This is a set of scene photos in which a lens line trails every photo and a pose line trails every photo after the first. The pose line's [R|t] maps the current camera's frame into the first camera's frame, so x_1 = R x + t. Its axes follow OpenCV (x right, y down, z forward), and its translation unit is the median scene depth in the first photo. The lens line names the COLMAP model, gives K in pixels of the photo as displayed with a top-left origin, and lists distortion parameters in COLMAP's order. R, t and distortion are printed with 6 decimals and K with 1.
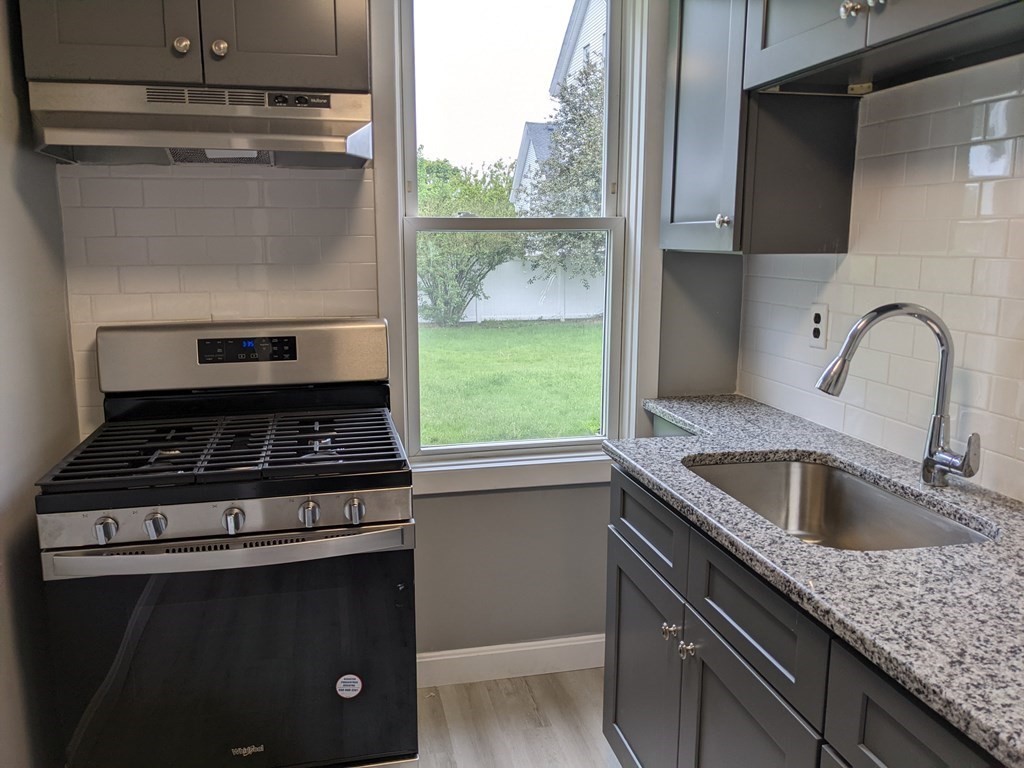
lens RADIAL K [[793.3, 0, 512.0], [0, 793.3, 384.0], [0, 0, 1]] dist [0.055716, -0.087225]
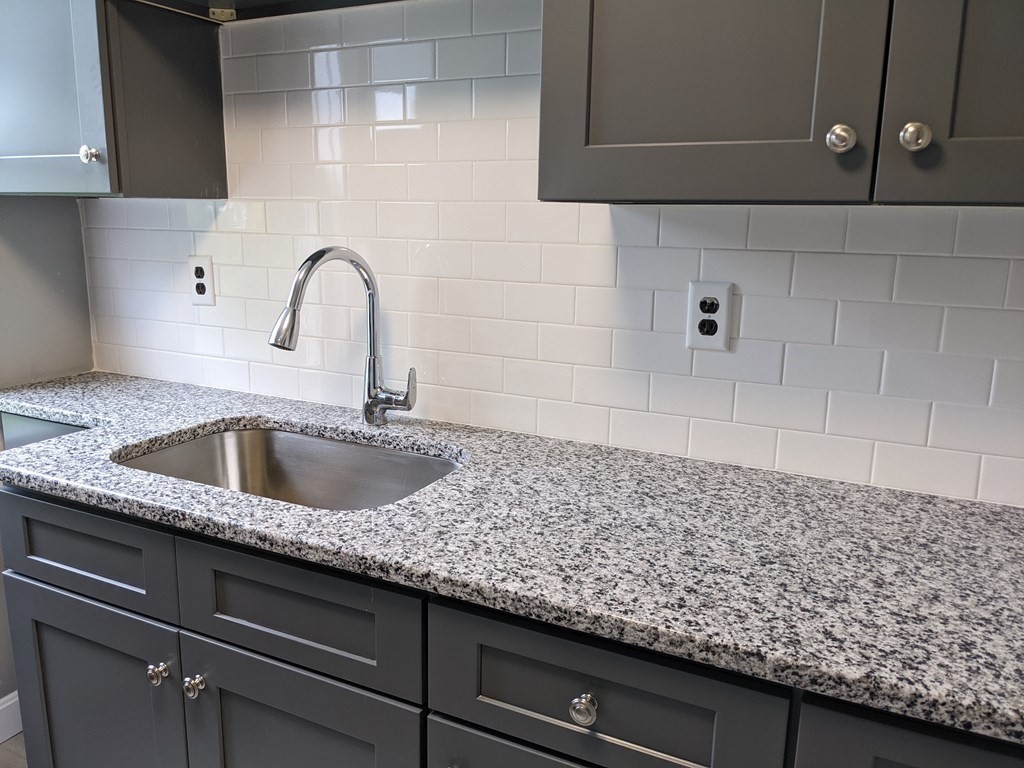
lens RADIAL K [[793.3, 0, 512.0], [0, 793.3, 384.0], [0, 0, 1]] dist [0.055716, -0.087225]
pose [[0.641482, -0.162444, 0.749742, -0.124888], [0.128333, 0.986274, 0.103890, -0.009299], [-0.756327, 0.029573, 0.653524, 0.208605]]
